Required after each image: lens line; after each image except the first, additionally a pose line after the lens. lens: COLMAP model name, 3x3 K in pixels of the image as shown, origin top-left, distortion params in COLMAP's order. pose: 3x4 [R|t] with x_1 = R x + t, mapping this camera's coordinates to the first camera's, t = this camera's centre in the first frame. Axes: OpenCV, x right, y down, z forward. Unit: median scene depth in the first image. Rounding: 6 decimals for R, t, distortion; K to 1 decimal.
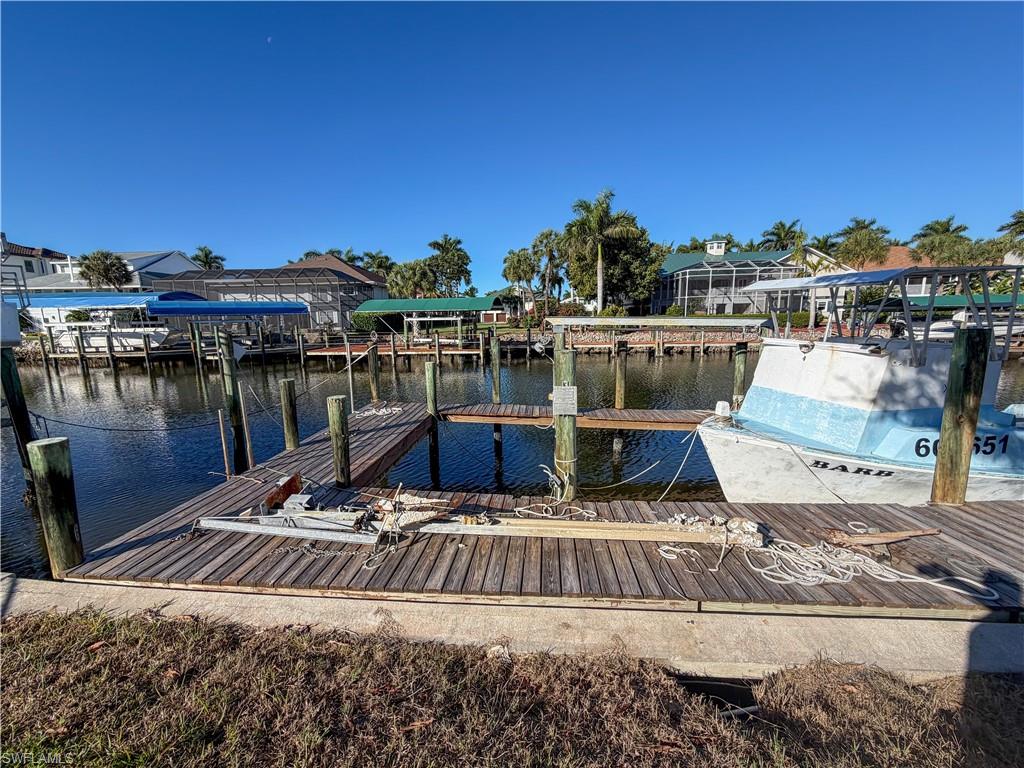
lens RADIAL K [[410.0, 0, 510.3], [0, 410.0, 383.3], [0, 0, 1]] dist [-0.000793, -0.000129]
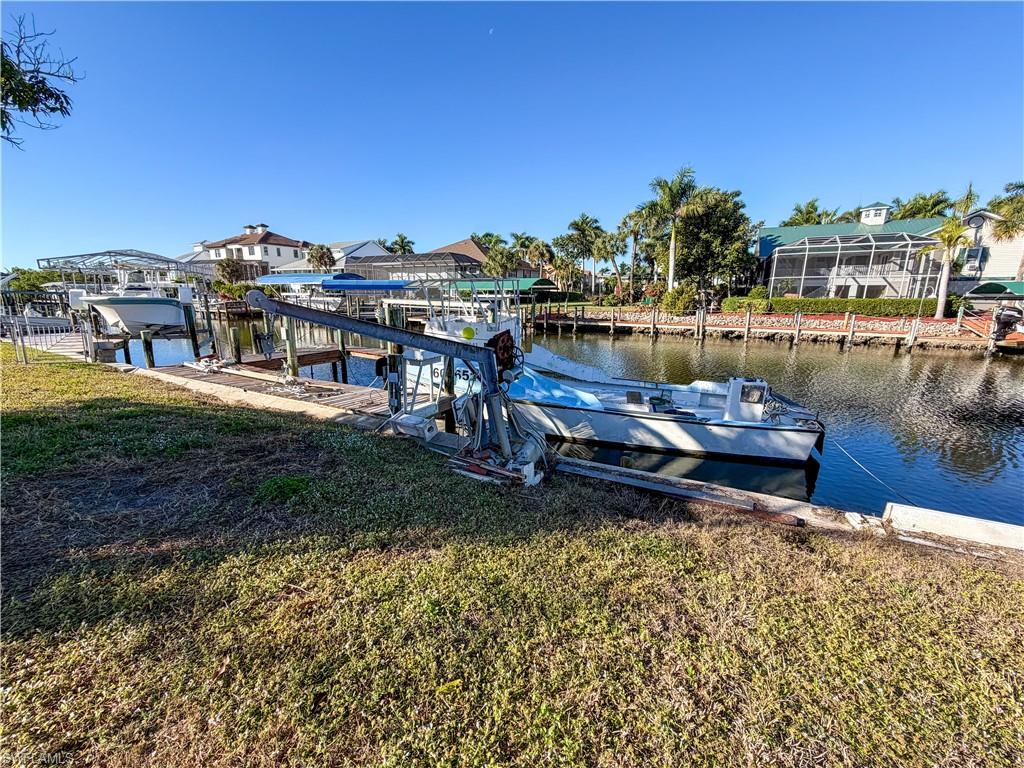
lens RADIAL K [[410.0, 0, 514.6], [0, 410.0, 384.7], [0, 0, 1]] dist [-0.000793, -0.000129]
pose [[0.908576, 0.110335, -0.402885, 0.250077], [-0.084925, 0.993133, 0.080463, 0.002819], [0.408996, -0.038892, 0.911707, -0.072951]]
